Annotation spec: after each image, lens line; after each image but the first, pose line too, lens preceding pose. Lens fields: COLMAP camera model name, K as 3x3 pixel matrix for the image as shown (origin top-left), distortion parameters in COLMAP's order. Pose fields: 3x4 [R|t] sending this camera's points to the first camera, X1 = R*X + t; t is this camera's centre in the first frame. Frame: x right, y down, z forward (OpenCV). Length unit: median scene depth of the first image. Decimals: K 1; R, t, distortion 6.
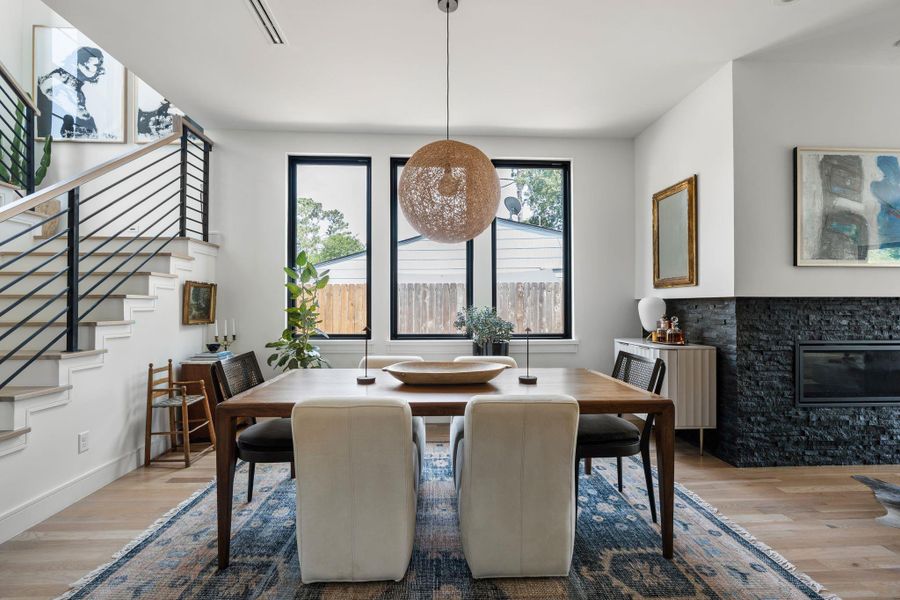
lens RADIAL K [[403.1, 0, 449.5], [0, 403.1, 305.9], [0, 0, 1]] dist [-0.011951, 0.003035]
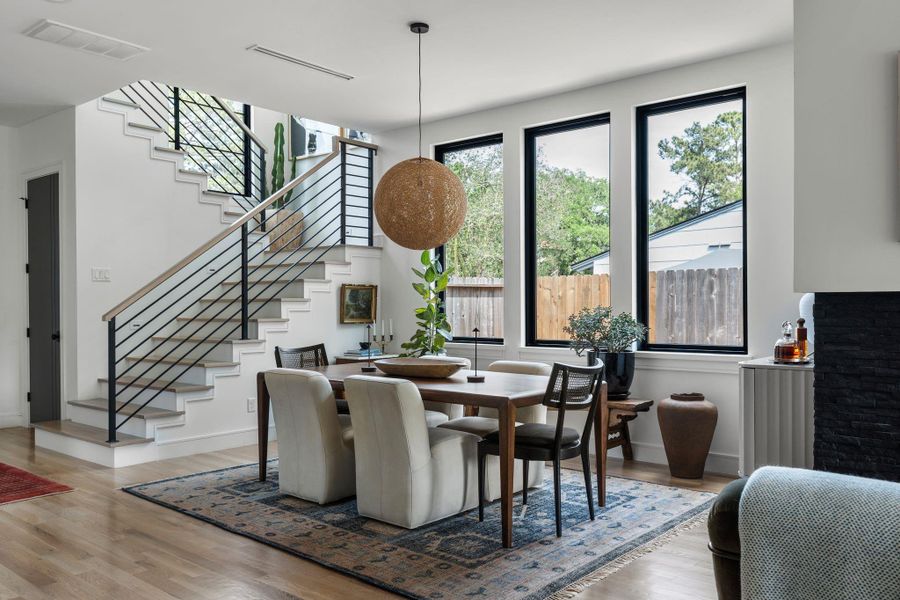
lens RADIAL K [[721.9, 0, 451.9], [0, 721.9, 311.0], [0, 0, 1]] dist [0.003988, 0.007091]
pose [[0.730928, 0.002290, -0.682451, 1.077107], [0.005293, 0.999945, 0.009024, -0.004647], [0.682434, -0.010208, 0.730876, -0.293406]]
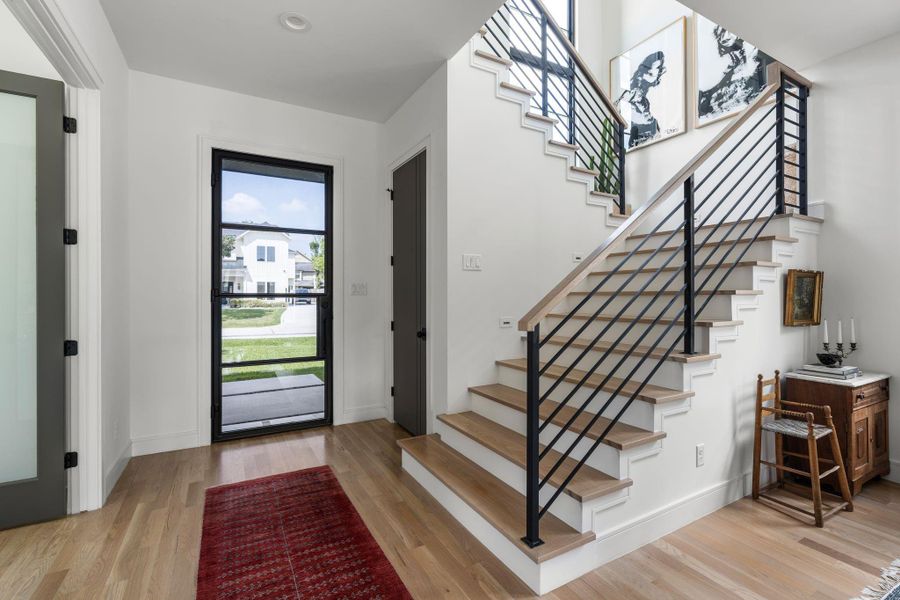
lens RADIAL K [[403.1, 0, 447.7], [0, 403.1, 294.3], [0, 0, 1]] dist [-0.011951, 0.003035]
pose [[0.435461, -0.005731, -0.900189, -0.287345], [0.003878, 0.999982, -0.004490, -0.016032], [0.900199, -0.001536, 0.435476, 0.080302]]
